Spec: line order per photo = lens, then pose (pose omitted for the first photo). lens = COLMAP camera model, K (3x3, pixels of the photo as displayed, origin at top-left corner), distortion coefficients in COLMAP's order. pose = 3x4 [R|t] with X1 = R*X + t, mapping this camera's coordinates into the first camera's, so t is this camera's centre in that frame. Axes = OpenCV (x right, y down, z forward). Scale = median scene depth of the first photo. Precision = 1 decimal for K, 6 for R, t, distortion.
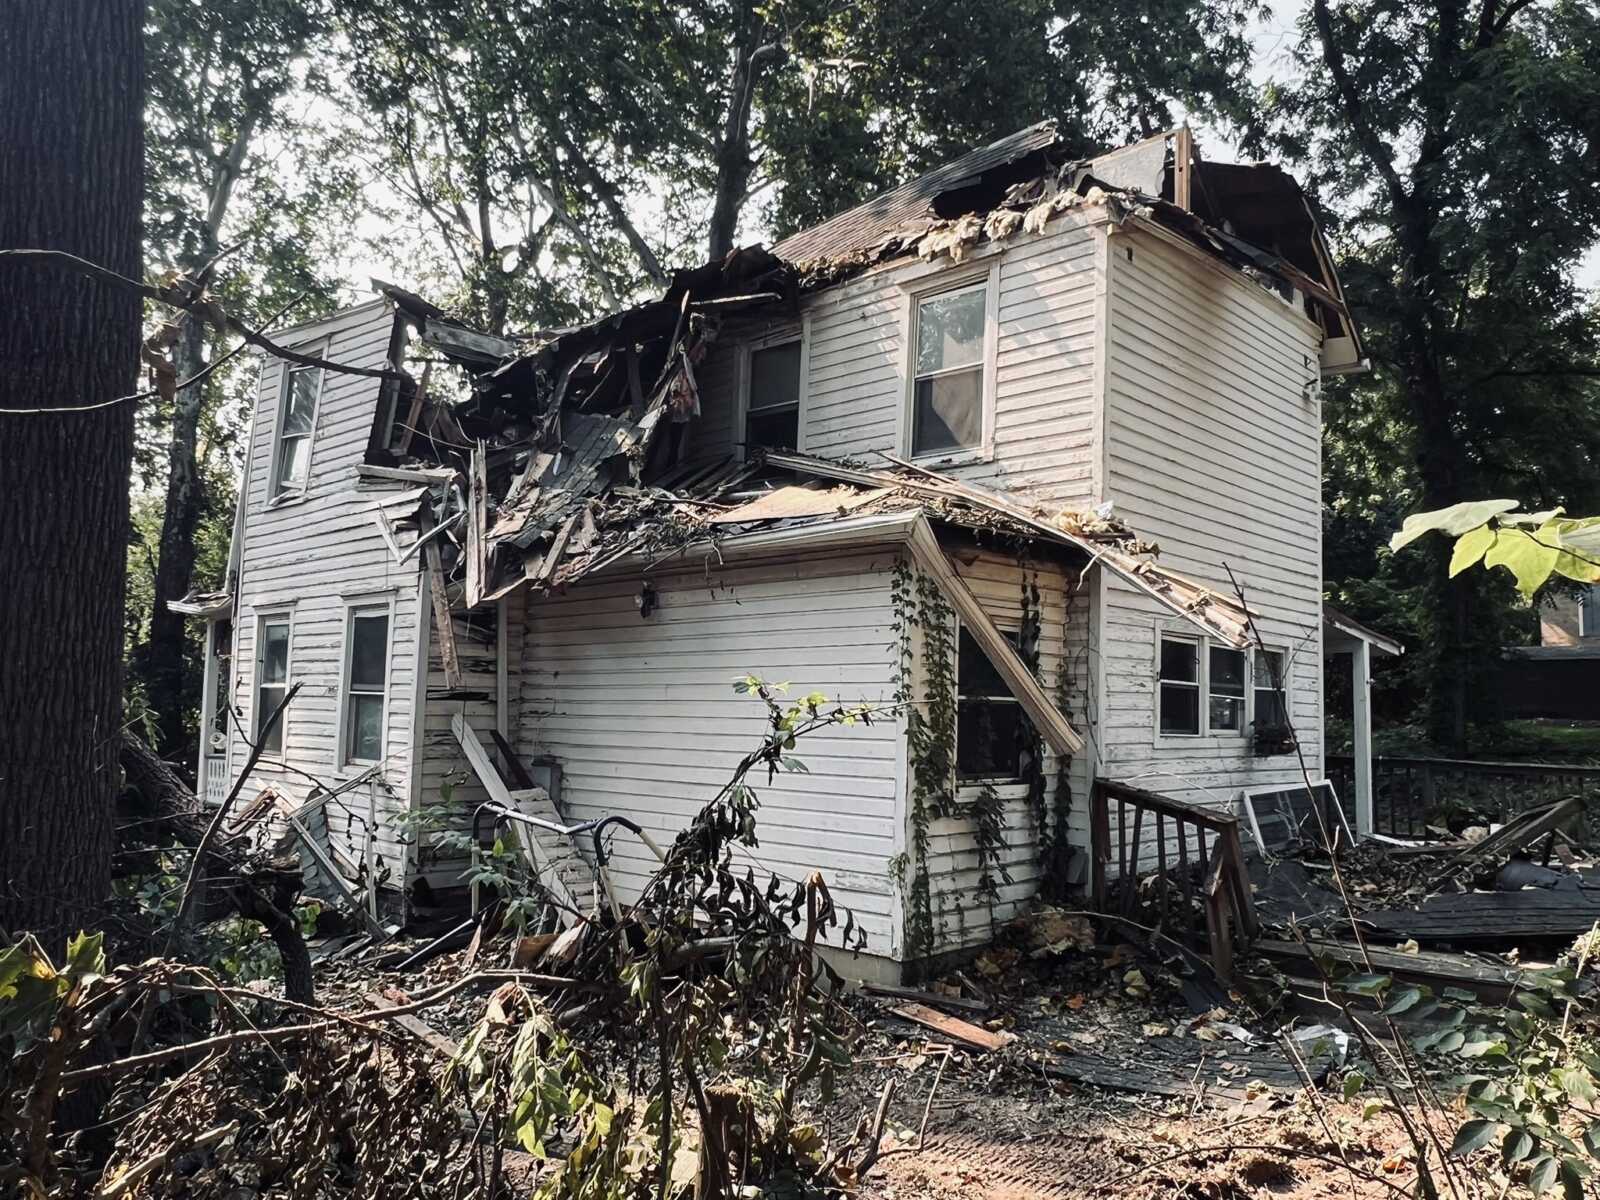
lens RADIAL K [[1208.4, 0, 800.0], [0, 1208.4, 600.0], [0, 0, 1]] dist [0.004370, 0.000820]
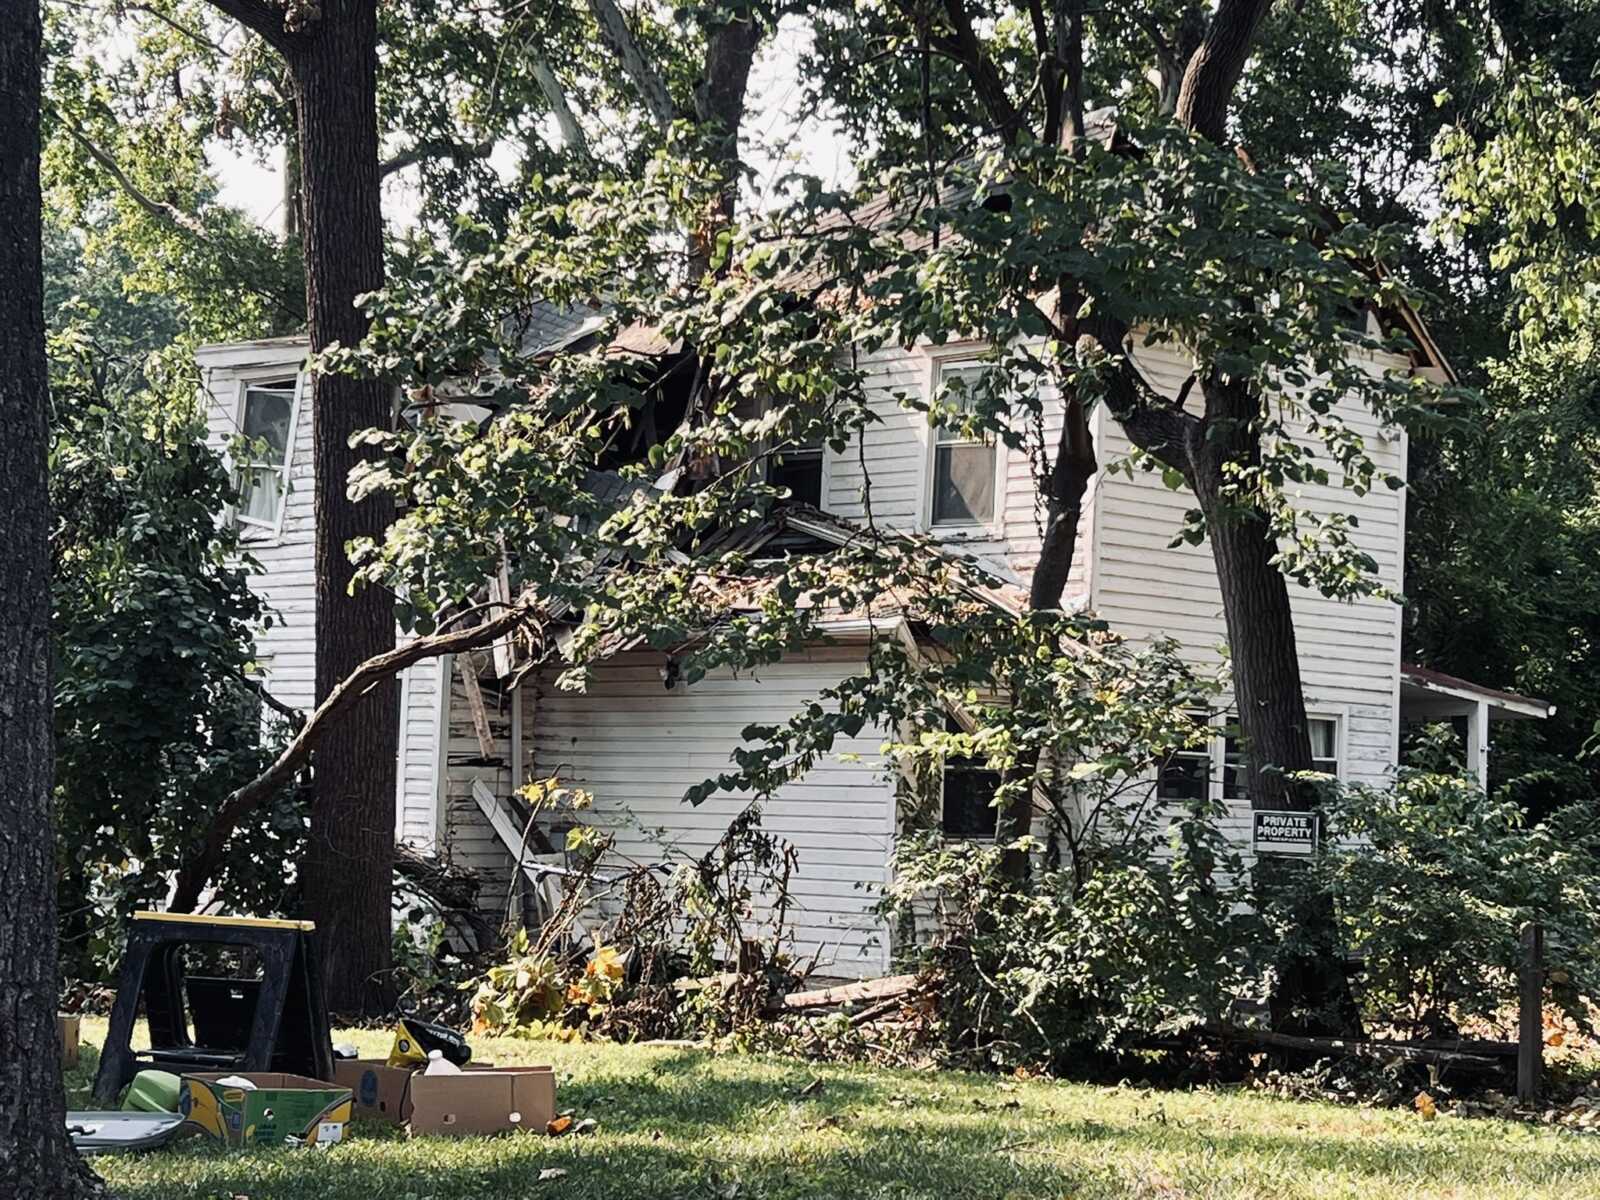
lens RADIAL K [[3075.0, 0, 800.0], [0, 3075.0, 600.0], [0, 0, 1]] dist [-0.023221, -0.054946]
pose [[0.999242, 0.004333, -0.038698, 0.086072], [-0.003147, 0.999525, 0.030665, -0.139946], [0.038812, -0.030520, 0.998780, -1.606243]]
